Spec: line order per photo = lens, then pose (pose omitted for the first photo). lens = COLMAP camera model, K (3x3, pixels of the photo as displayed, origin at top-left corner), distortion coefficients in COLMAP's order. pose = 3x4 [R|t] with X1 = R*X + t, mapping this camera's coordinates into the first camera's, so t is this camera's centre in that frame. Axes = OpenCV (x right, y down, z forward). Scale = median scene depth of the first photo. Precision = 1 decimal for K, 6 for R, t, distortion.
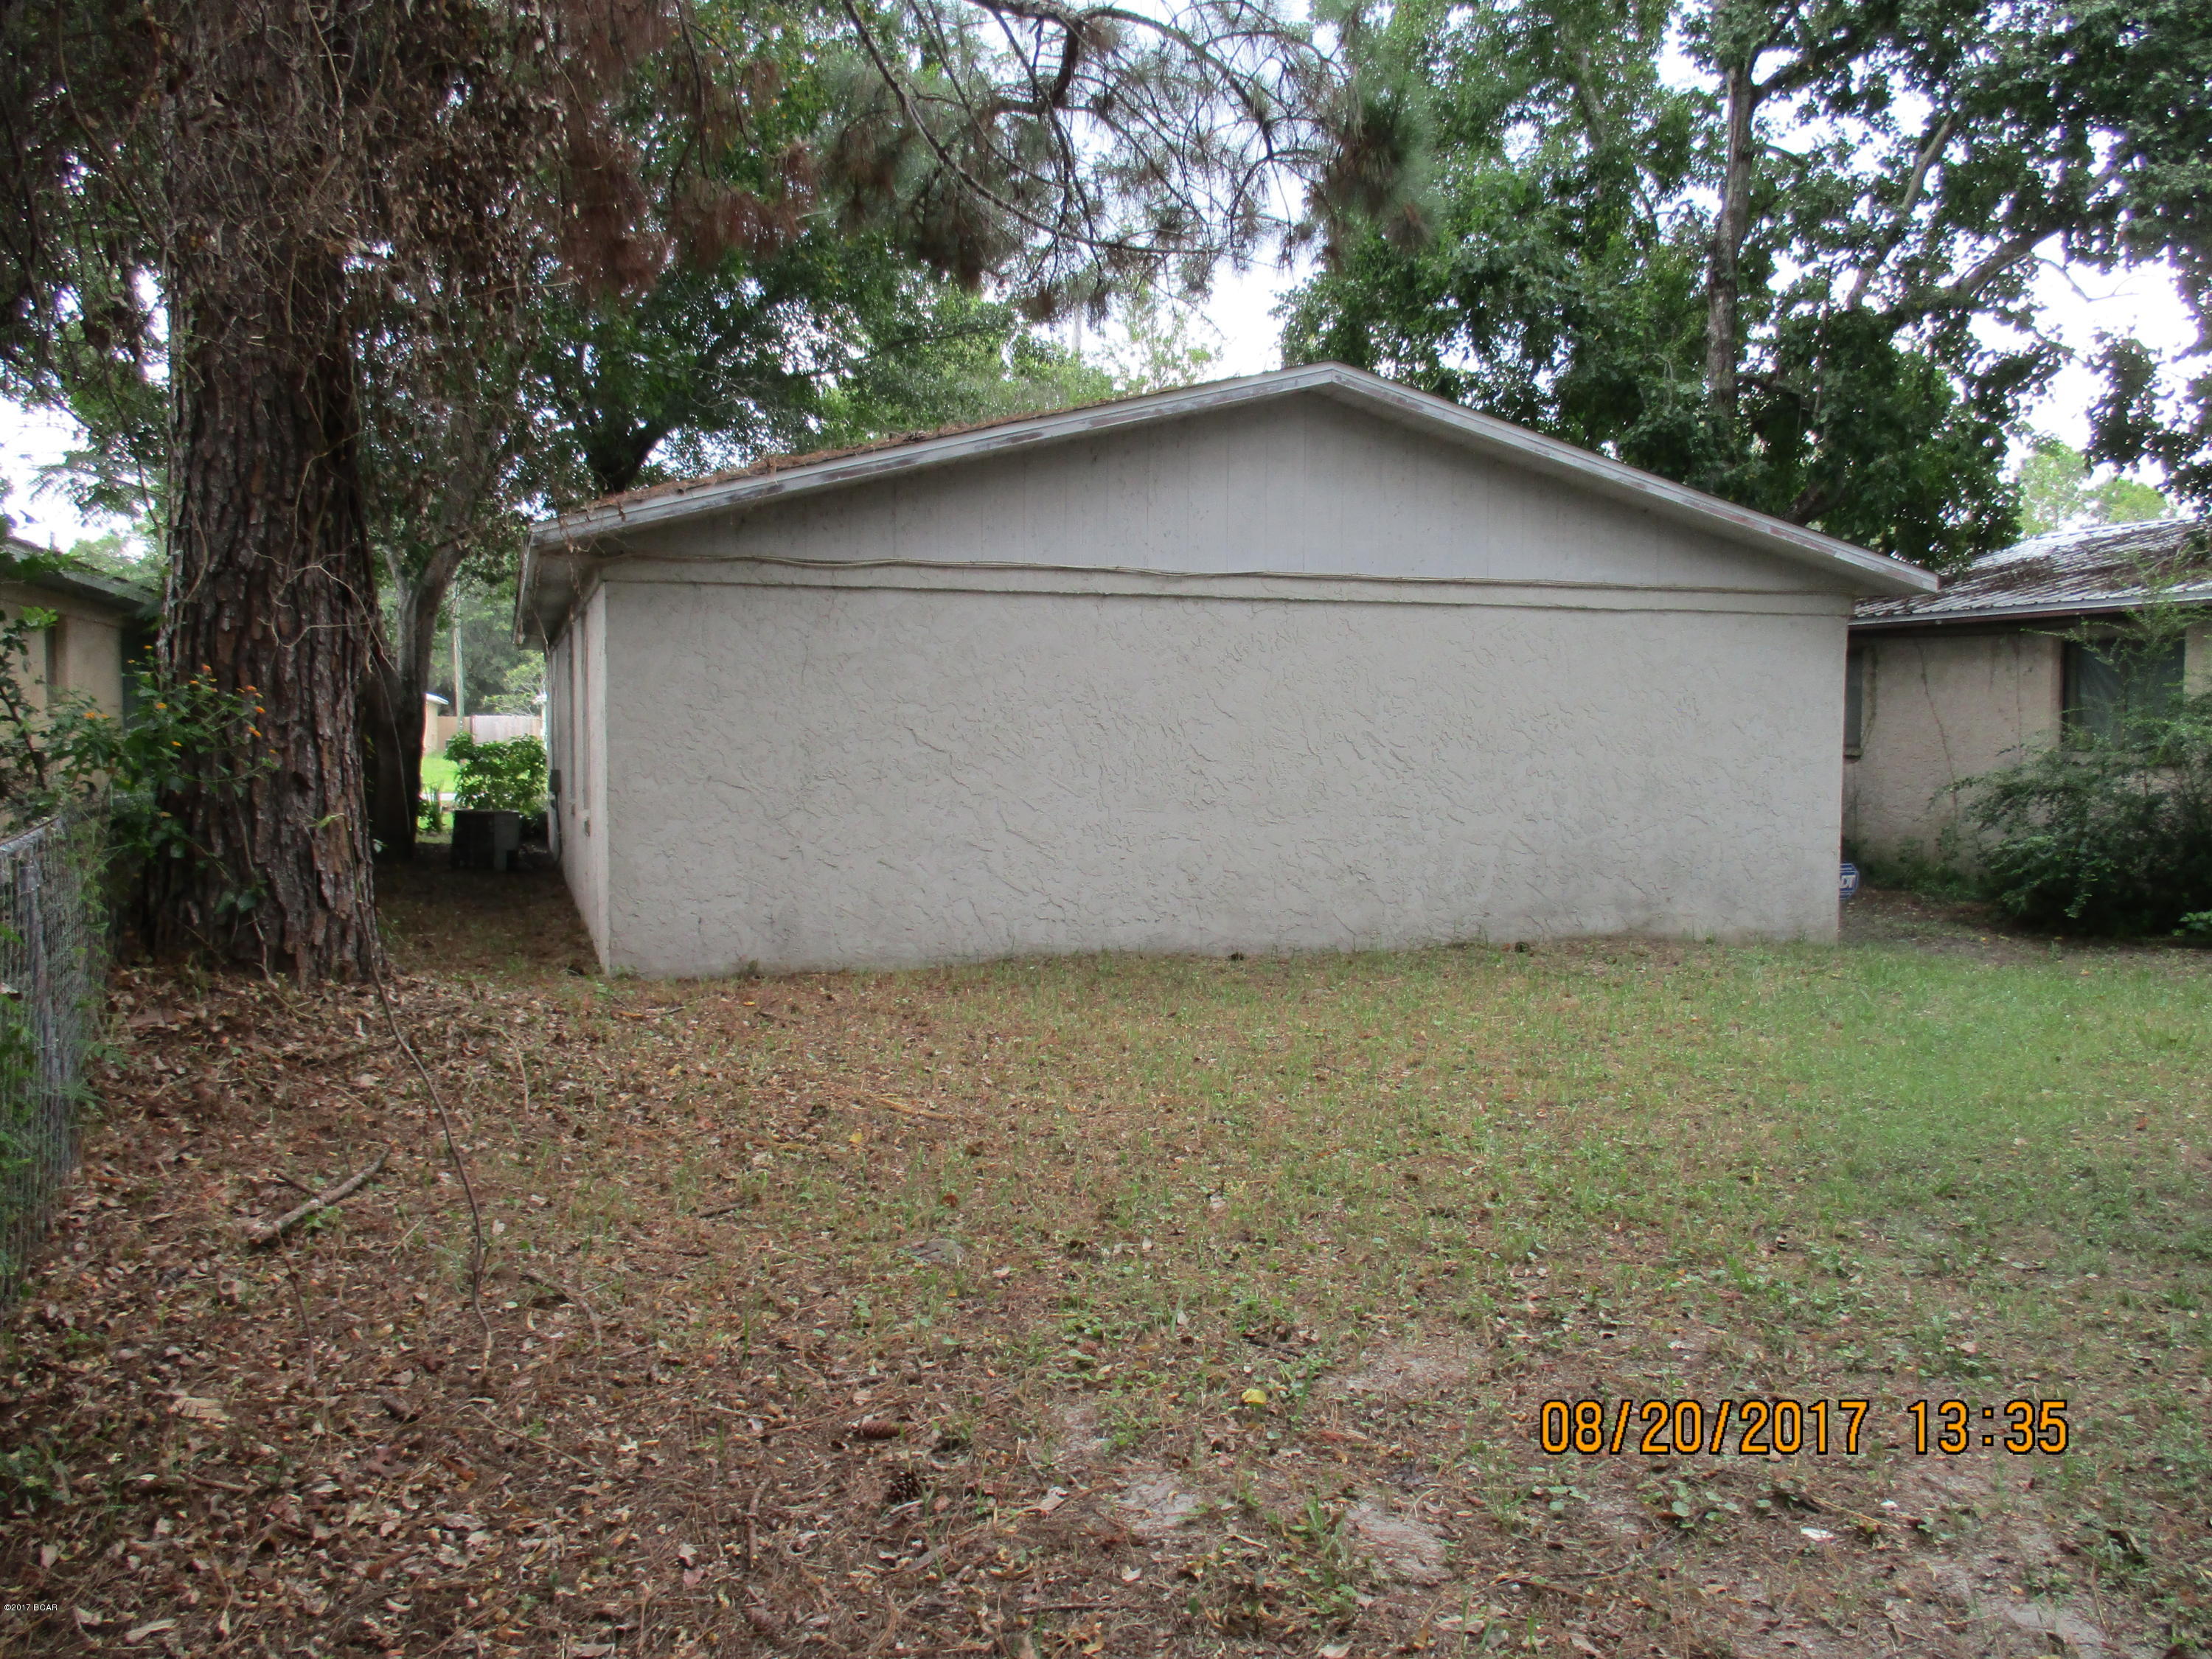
lens RADIAL K [[1843.9, 0, 1106.0], [0, 1843.9, 829.5], [0, 0, 1]] dist [-0.023356, 0.001562]
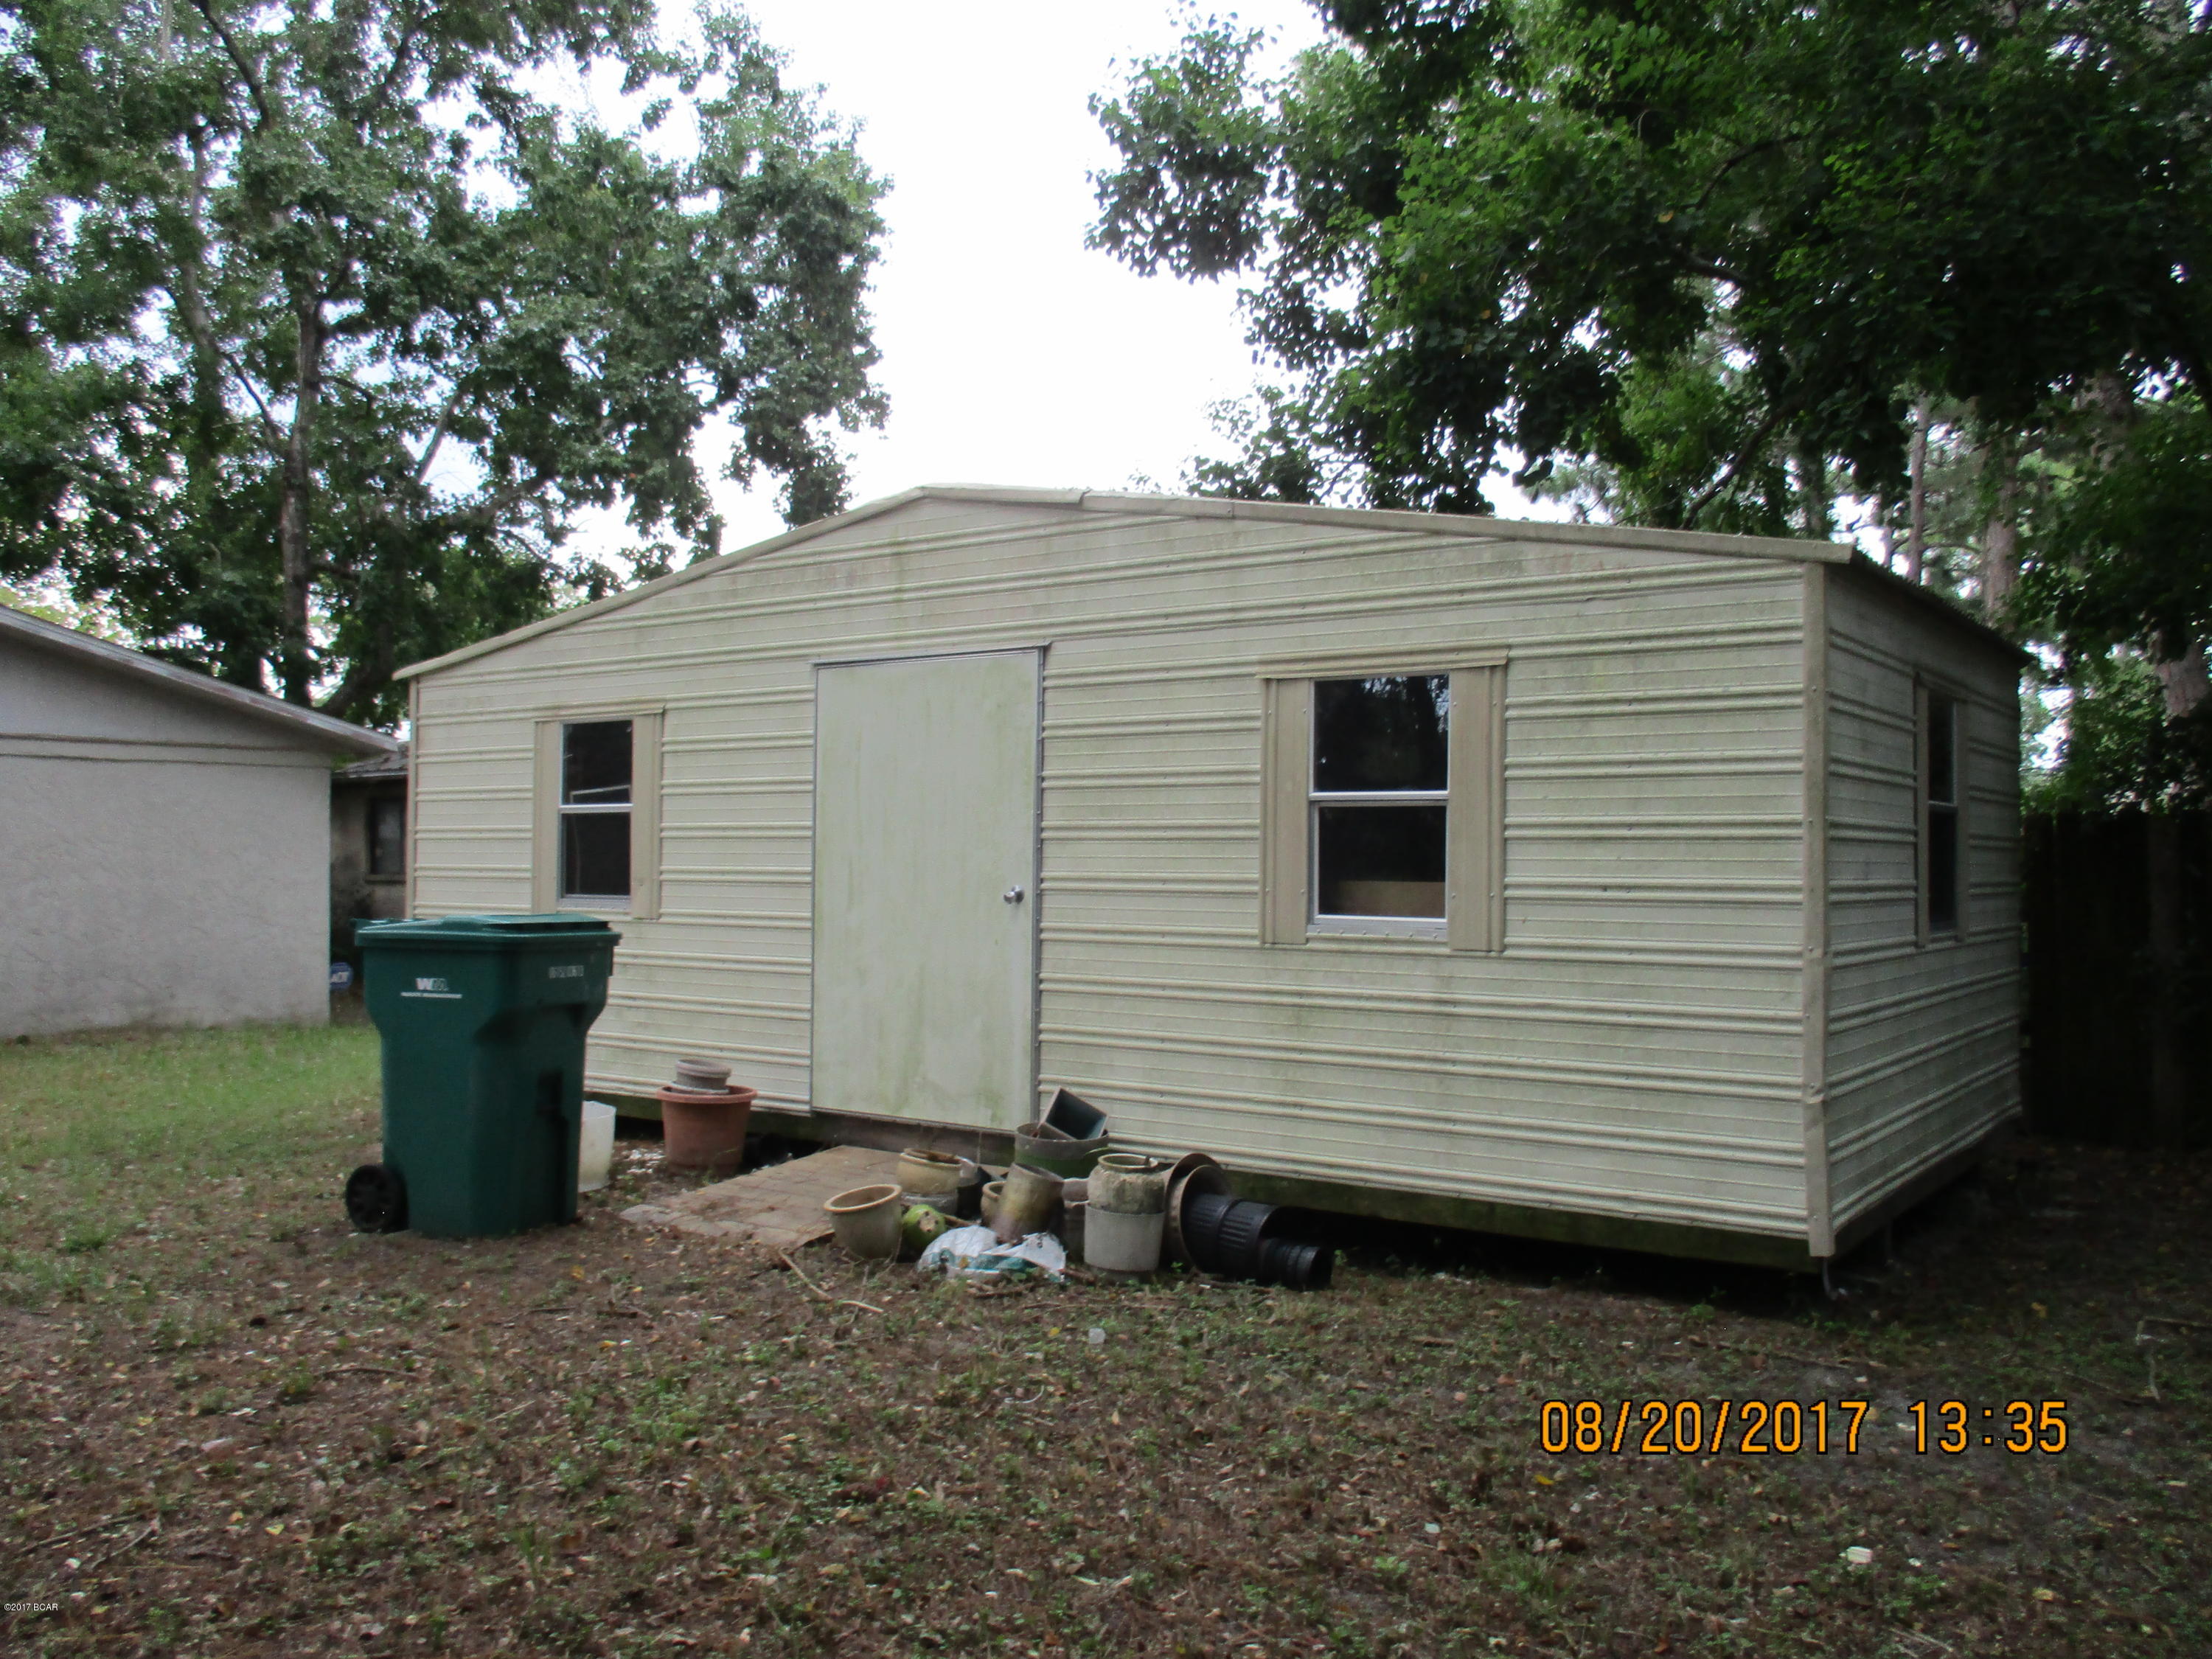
lens RADIAL K [[1843.9, 0, 1106.0], [0, 1843.9, 829.5], [0, 0, 1]] dist [-0.023356, 0.001562]
pose [[0.802158, -0.003124, 0.597104, 0.071529], [0.054910, 0.996135, -0.068555, 0.042085], [-0.594582, 0.087779, 0.799229, -0.325869]]
